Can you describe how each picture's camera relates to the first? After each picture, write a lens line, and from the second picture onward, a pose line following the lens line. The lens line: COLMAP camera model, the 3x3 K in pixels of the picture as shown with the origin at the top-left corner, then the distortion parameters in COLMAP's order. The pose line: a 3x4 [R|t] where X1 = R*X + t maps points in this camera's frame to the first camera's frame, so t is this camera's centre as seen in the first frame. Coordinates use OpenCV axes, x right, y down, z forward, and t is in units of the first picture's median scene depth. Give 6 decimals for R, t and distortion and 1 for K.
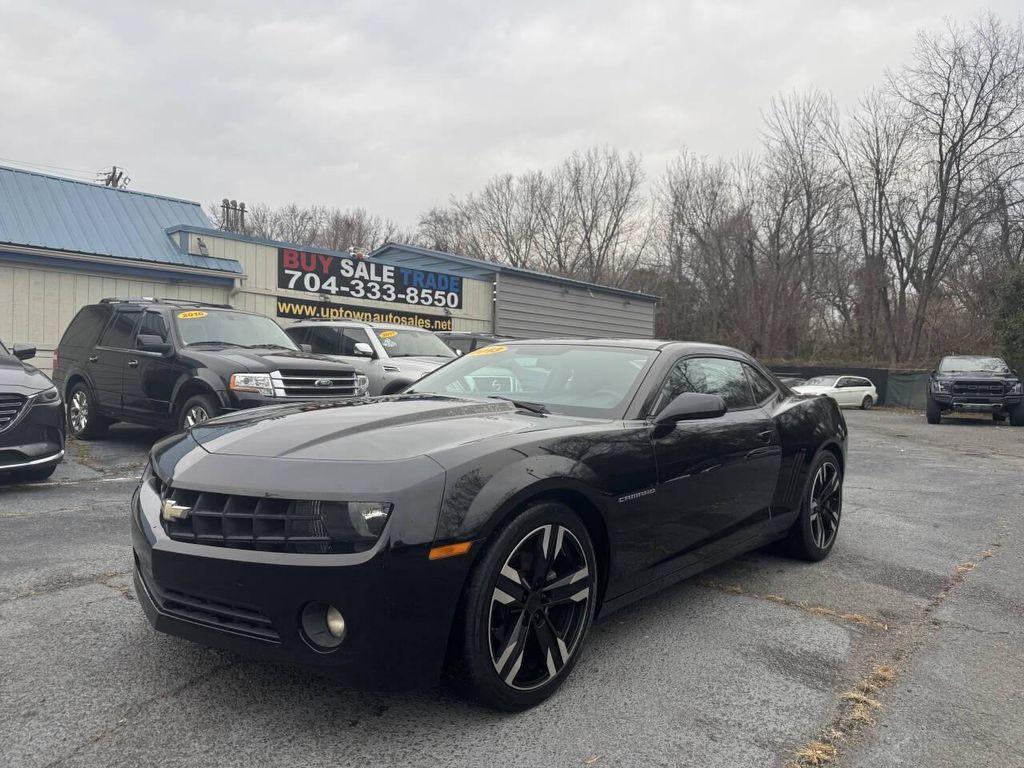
lens RADIAL K [[746.2, 0, 515.6], [0, 746.2, 384.9], [0, 0, 1]] dist [0.146547, -0.254401]
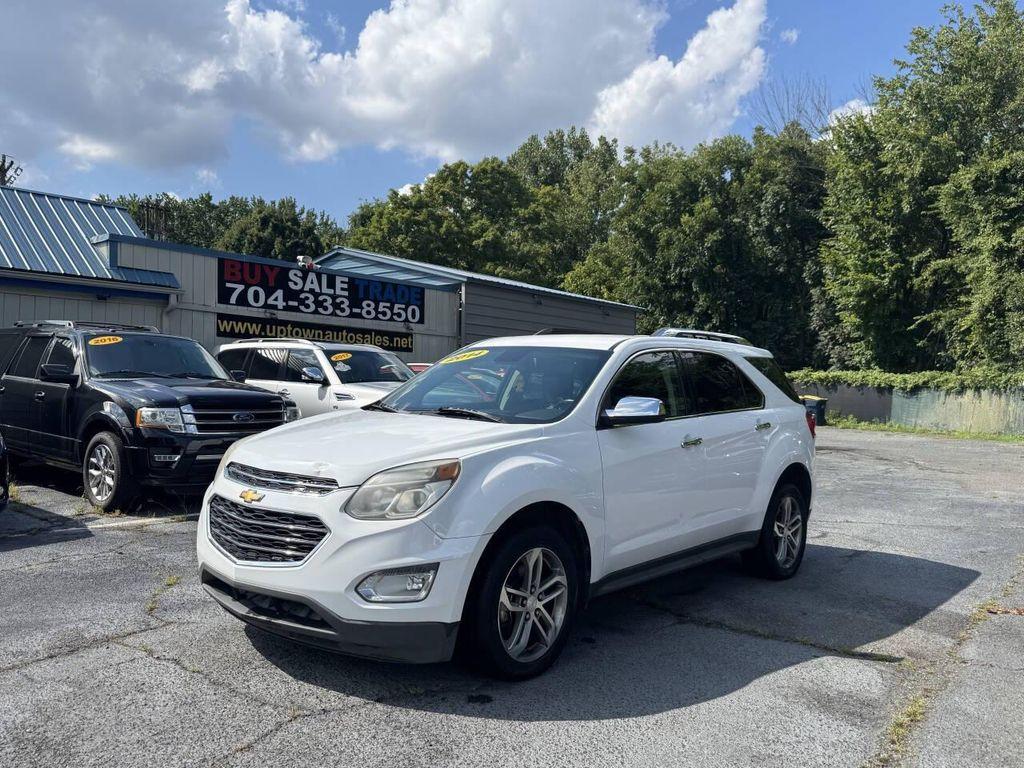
lens RADIAL K [[875.0, 0, 517.0], [0, 875.0, 382.1], [0, 0, 1]] dist [0.139005, -0.269564]
pose [[0.998160, -0.008239, 0.060073, -0.027483], [0.009585, 0.999708, -0.022165, -0.009930], [-0.059873, 0.022700, 0.997948, -0.040015]]
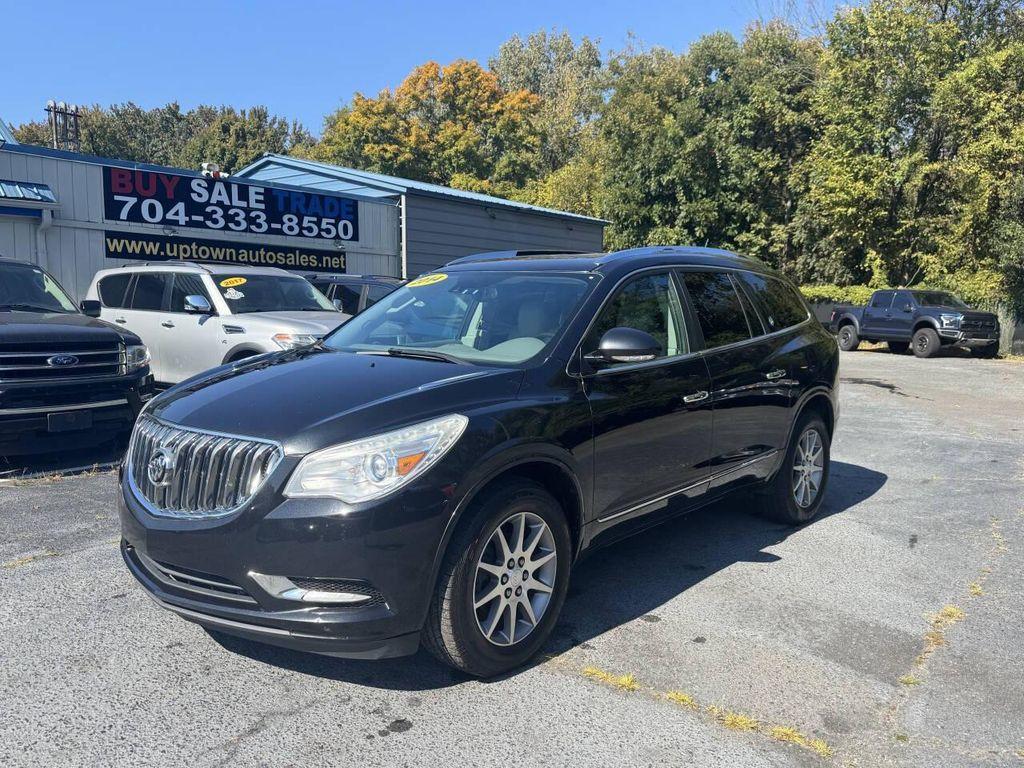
lens RADIAL K [[858.2, 0, 531.9], [0, 858.2, 395.2], [0, 0, 1]] dist [0.161298, -0.365149]
pose [[0.996726, -0.027539, 0.076022, 0.040486], [0.020589, 0.995661, 0.090747, -0.020041], [-0.078191, -0.088885, 0.992968, 0.064009]]
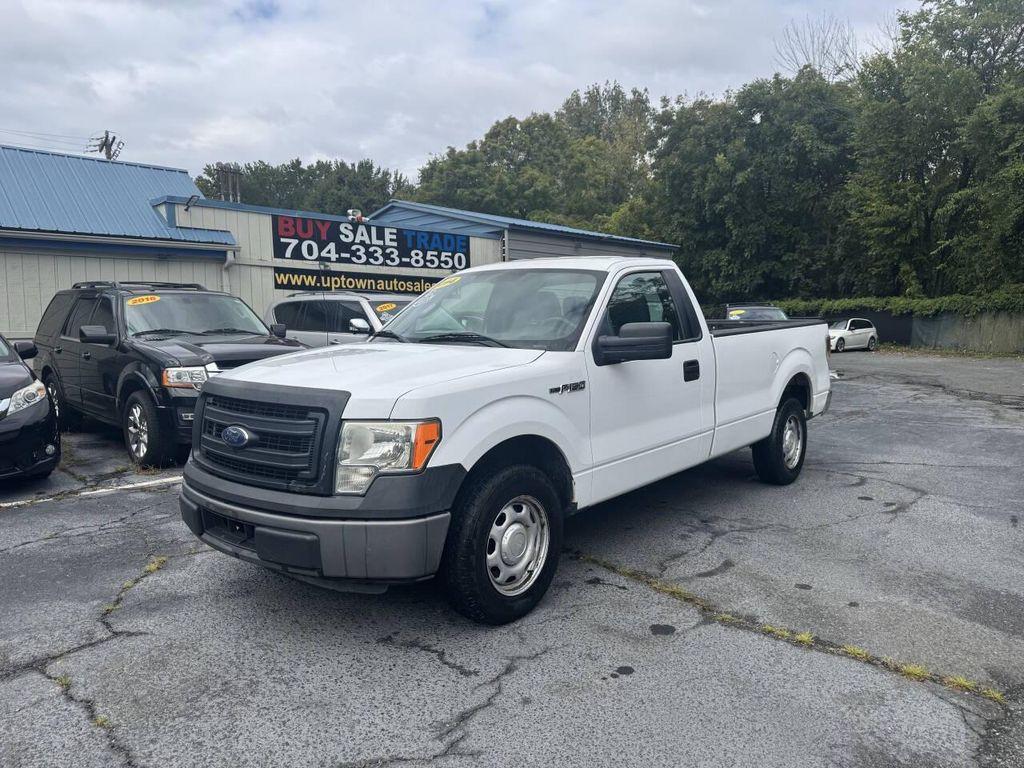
lens RADIAL K [[739.9, 0, 521.3], [0, 739.9, 383.4], [0, 0, 1]] dist [0.109037, -0.170356]
pose [[0.999151, -0.038885, -0.013581, 0.000292], [0.039732, 0.996829, 0.068947, -0.022024], [0.010857, -0.069429, 0.997528, 0.055155]]
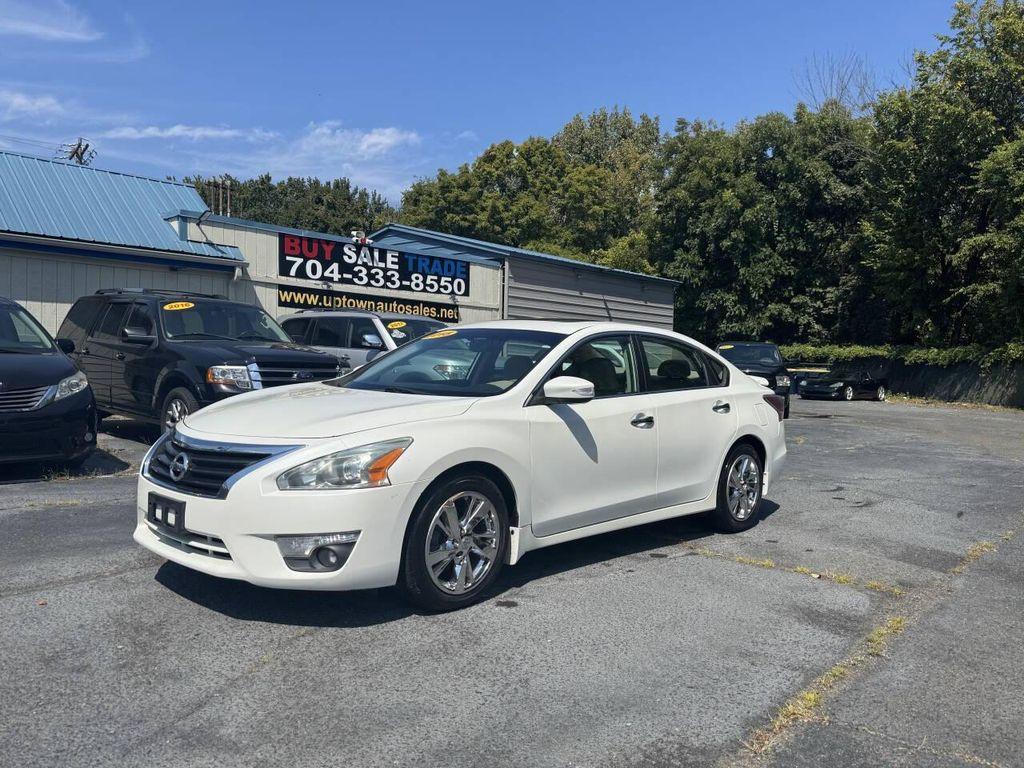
lens RADIAL K [[845.6, 0, 512.0], [0, 845.6, 384.0], [0, 0, 1]] dist [0.145228, -0.280587]
pose [[0.999995, -0.002514, 0.001870, -0.022378], [0.002499, 0.999962, 0.008362, -0.000602], [-0.001891, -0.008357, 0.999963, -0.064941]]
